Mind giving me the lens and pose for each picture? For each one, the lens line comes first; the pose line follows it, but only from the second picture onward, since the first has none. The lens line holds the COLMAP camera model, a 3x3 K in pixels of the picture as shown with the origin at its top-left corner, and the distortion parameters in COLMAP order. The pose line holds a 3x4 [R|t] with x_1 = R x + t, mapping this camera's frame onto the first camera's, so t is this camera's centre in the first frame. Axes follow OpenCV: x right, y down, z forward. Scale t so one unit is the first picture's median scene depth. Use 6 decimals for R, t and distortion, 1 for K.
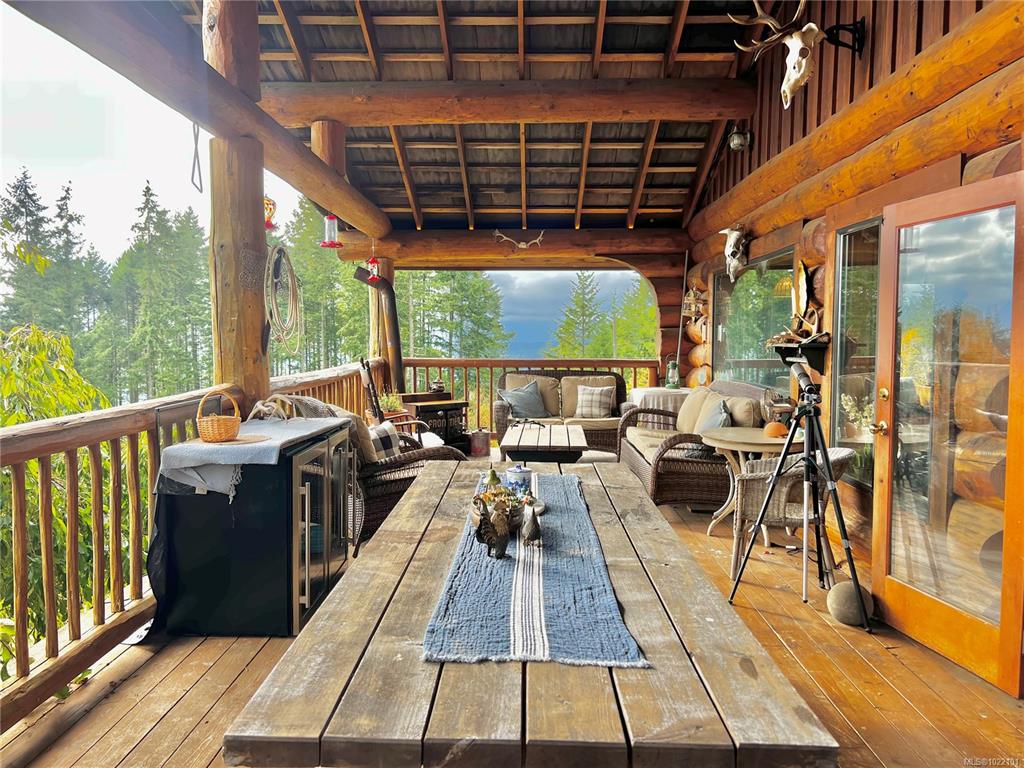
lens RADIAL K [[767.2, 0, 508.5], [0, 767.2, 393.3], [0, 0, 1]] dist [0.056797, -0.061906]
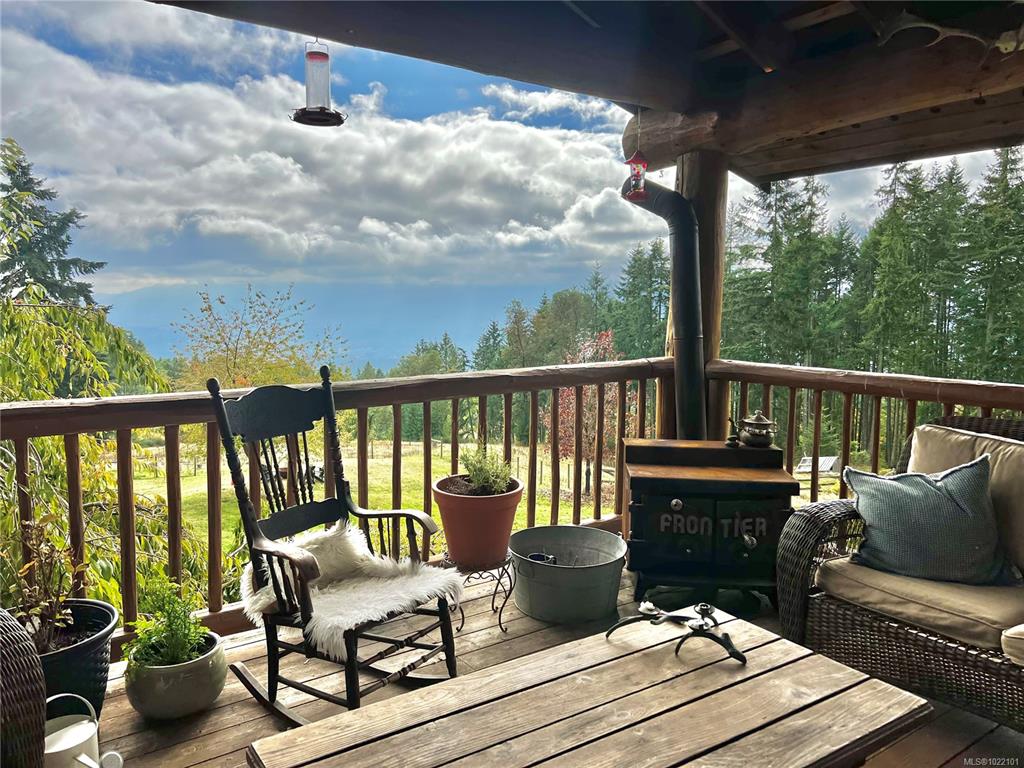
lens RADIAL K [[767.2, 0, 507.0], [0, 767.2, 388.5], [0, 0, 1]] dist [0.056797, -0.061906]
pose [[0.596051, 0.086673, -0.798255, 0.168275], [-0.061691, 0.996162, 0.062097, -0.051631], [0.800573, 0.012232, 0.599111, 0.627049]]
